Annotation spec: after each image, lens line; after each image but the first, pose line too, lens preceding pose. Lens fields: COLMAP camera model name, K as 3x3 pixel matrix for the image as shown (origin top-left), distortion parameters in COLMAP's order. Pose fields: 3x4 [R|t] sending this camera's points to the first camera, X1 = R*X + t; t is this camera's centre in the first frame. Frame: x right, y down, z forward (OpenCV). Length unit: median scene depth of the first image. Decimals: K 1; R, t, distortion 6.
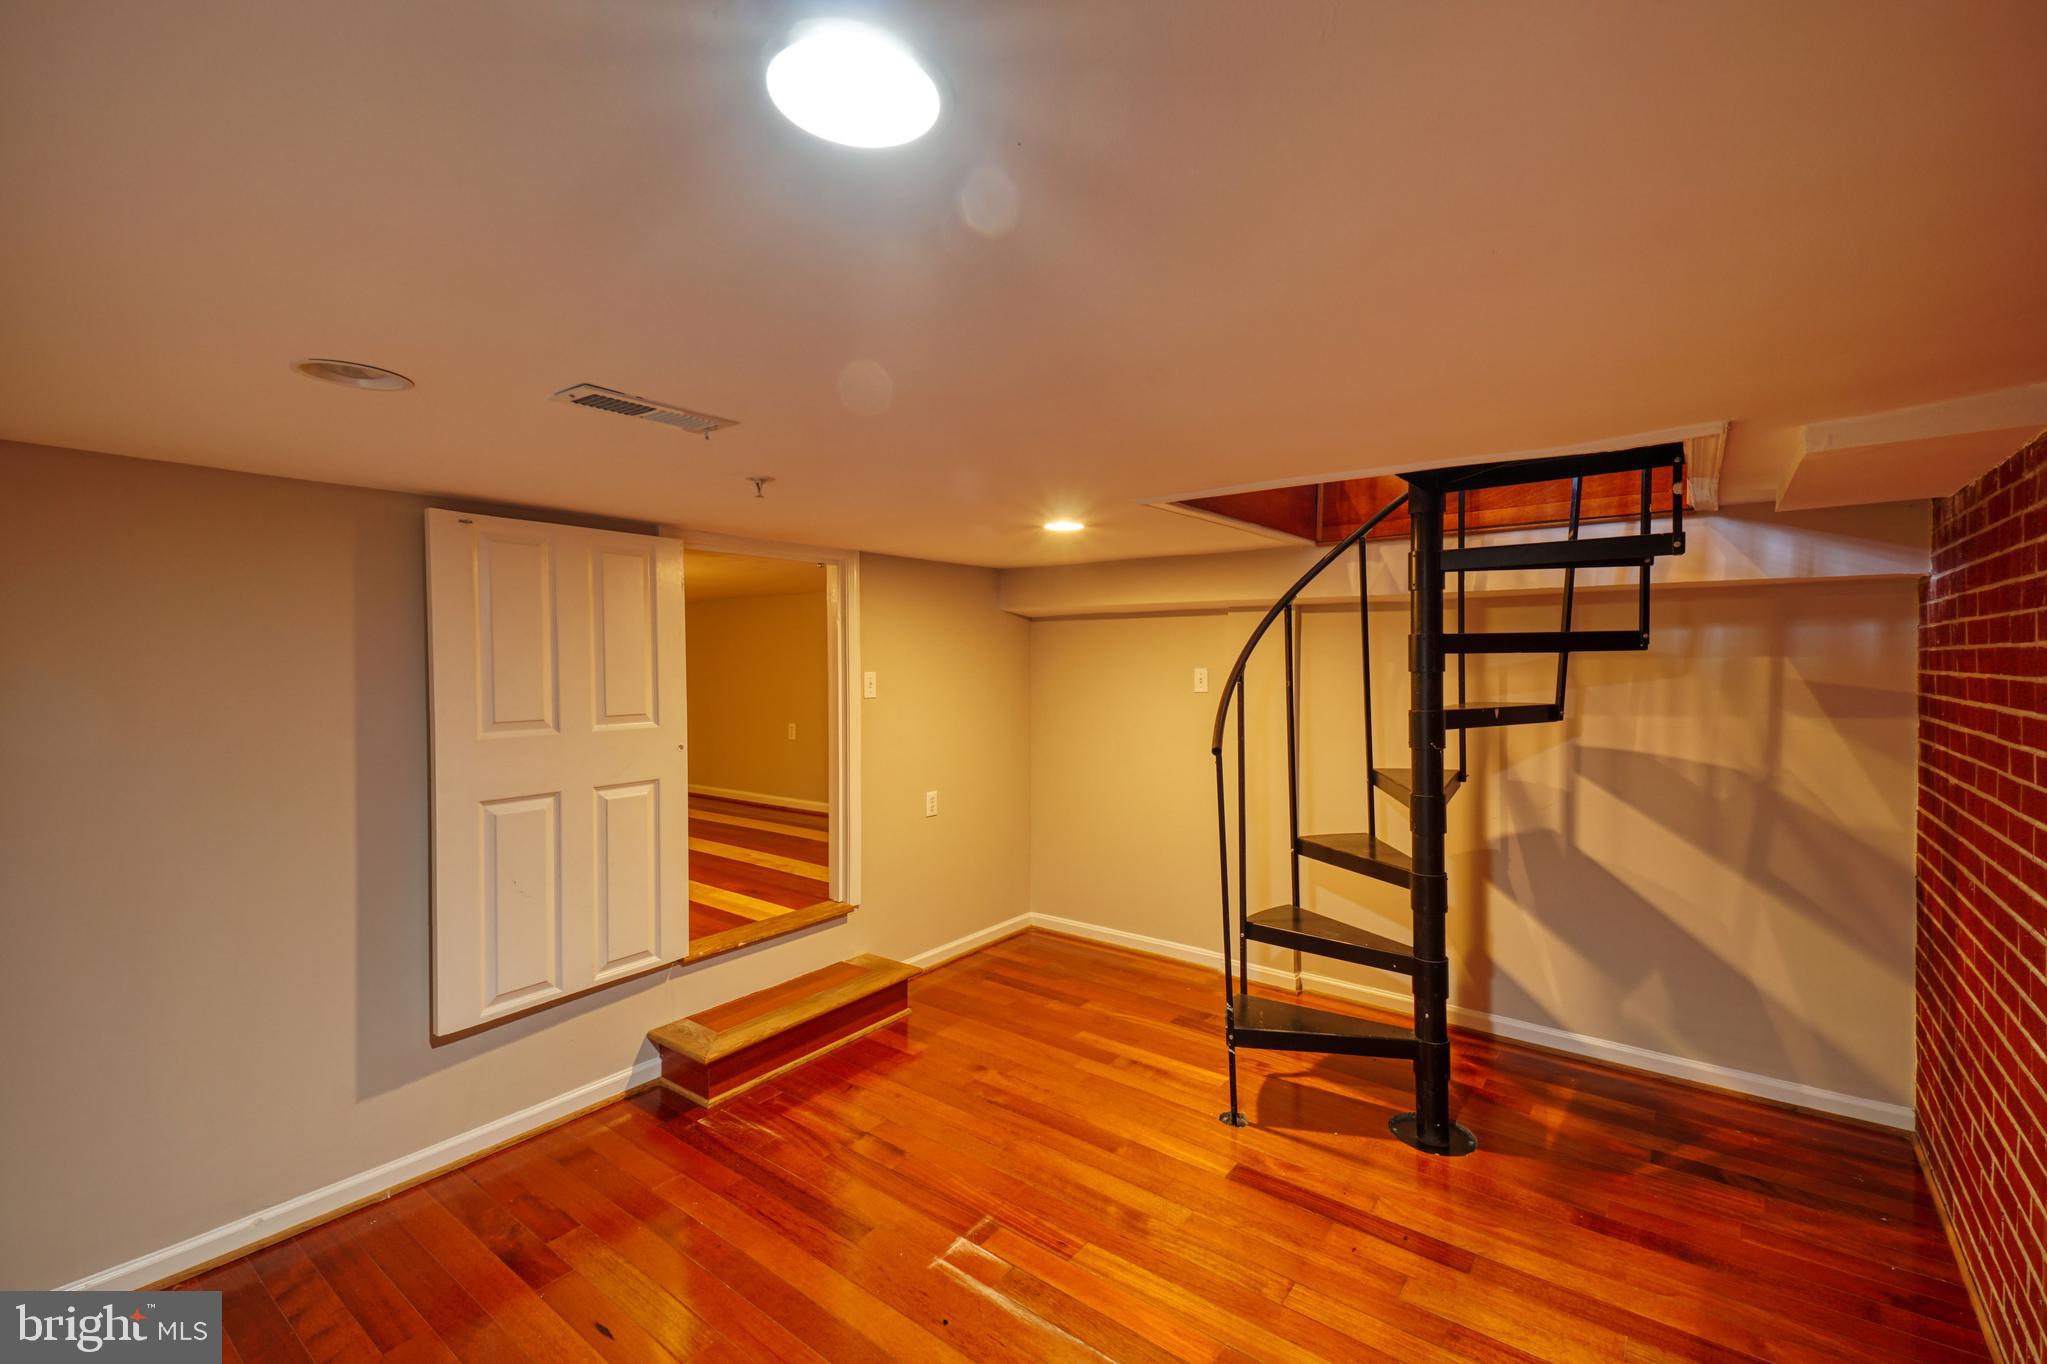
lens RADIAL K [[882.0, 0, 1028.1], [0, 882.0, 678.6], [0, 0, 1]] dist [0.062696, -0.025535]
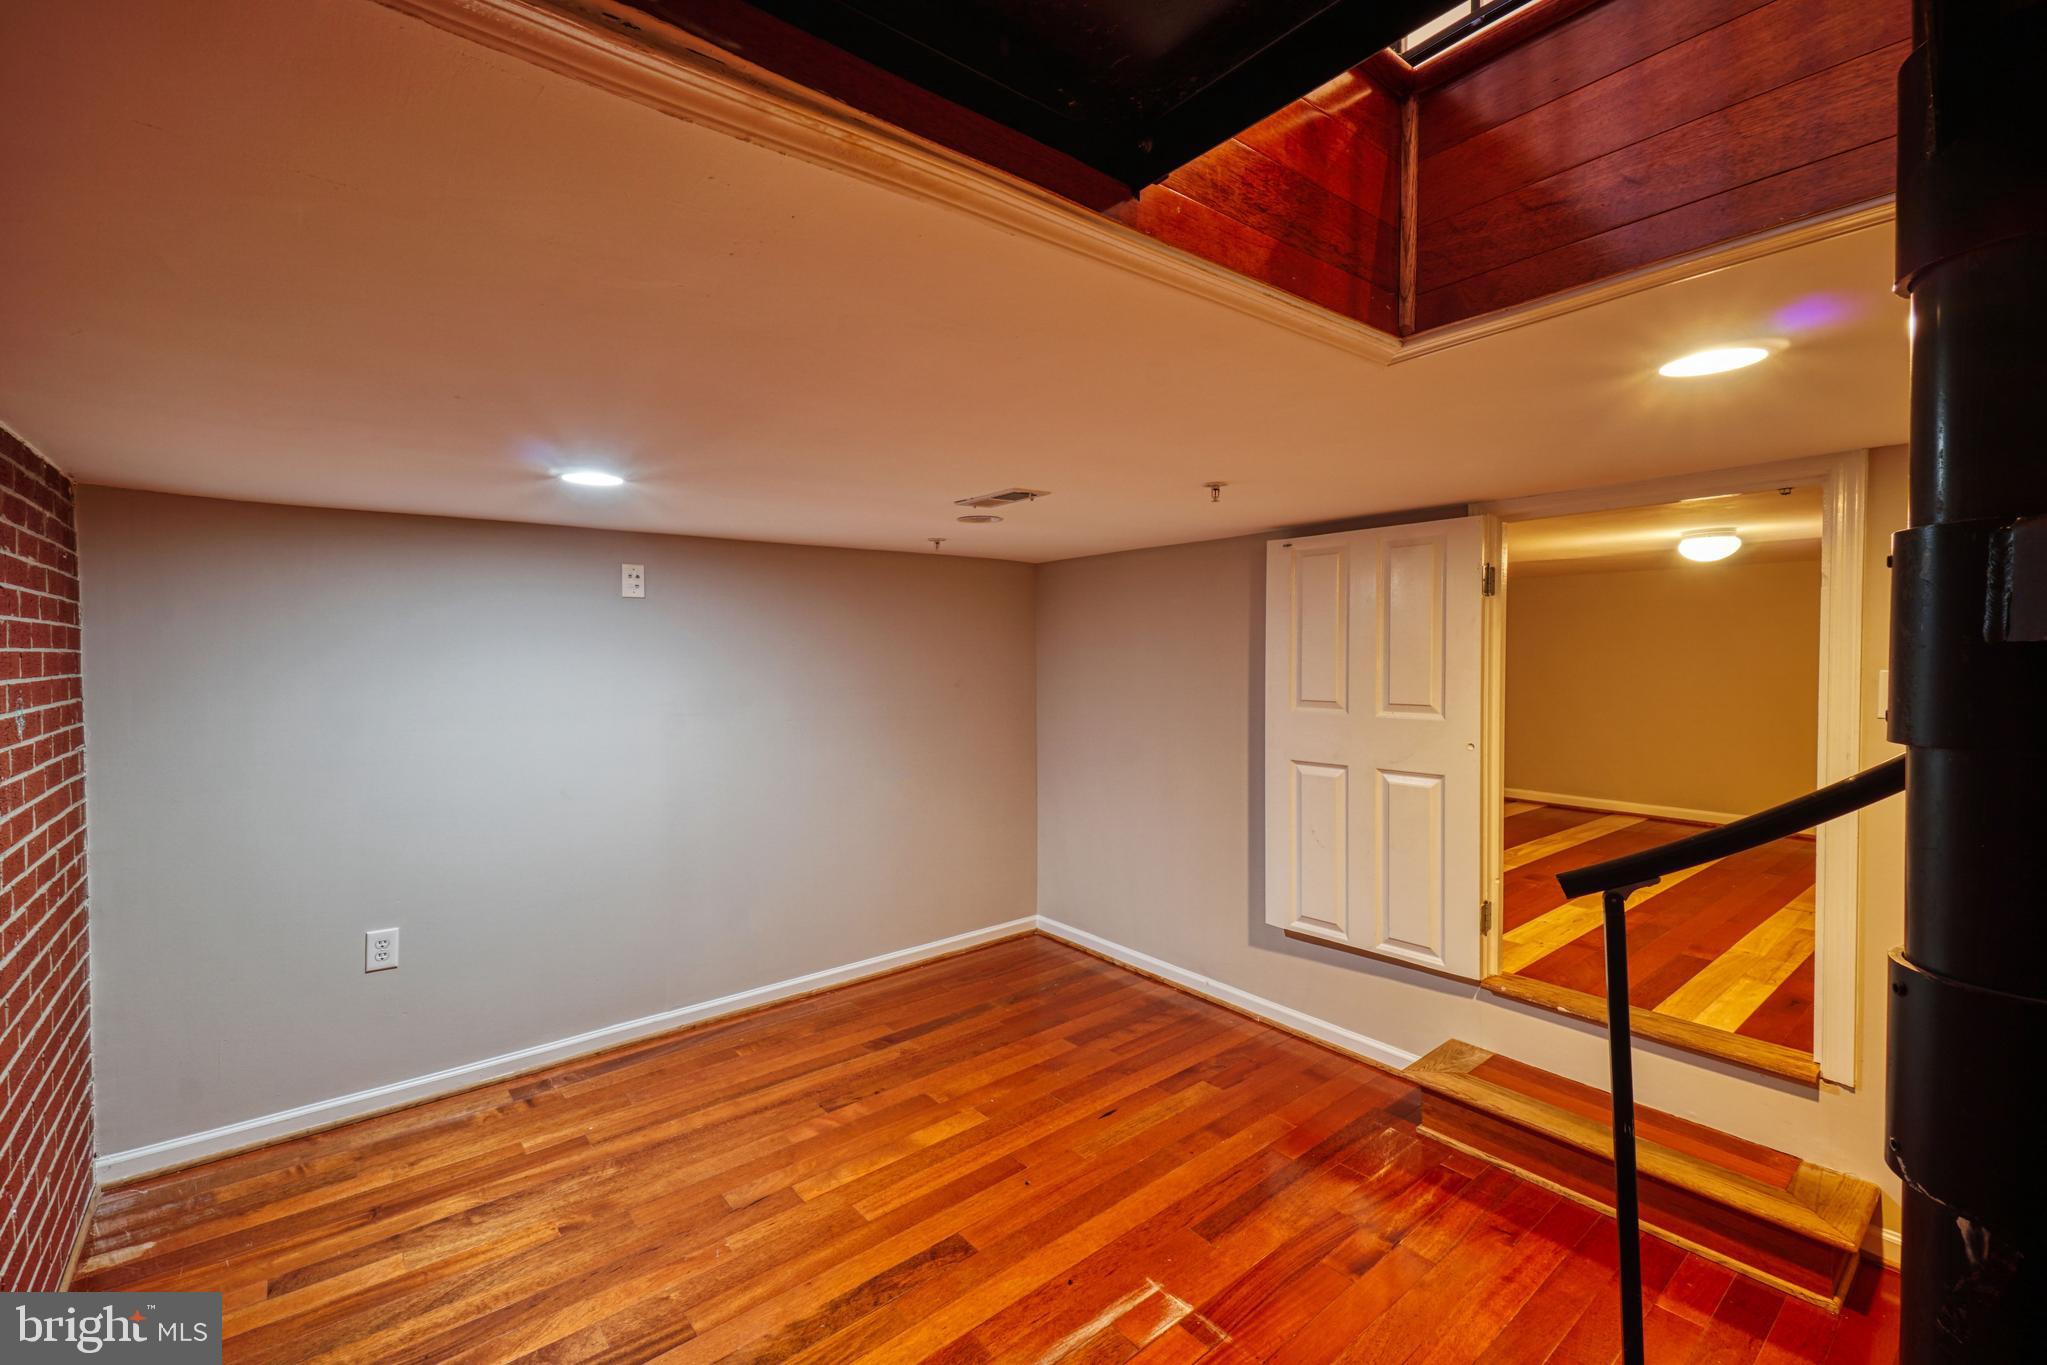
lens RADIAL K [[882.0, 0, 1028.1], [0, 882.0, 679.1], [0, 0, 1]] dist [0.062696, -0.025535]
pose [[-0.245326, 0.031356, -0.968933, 0.673327], [-0.015268, 0.999228, 0.036202, -0.019124], [0.969320, 0.023675, -0.244658, 0.879125]]
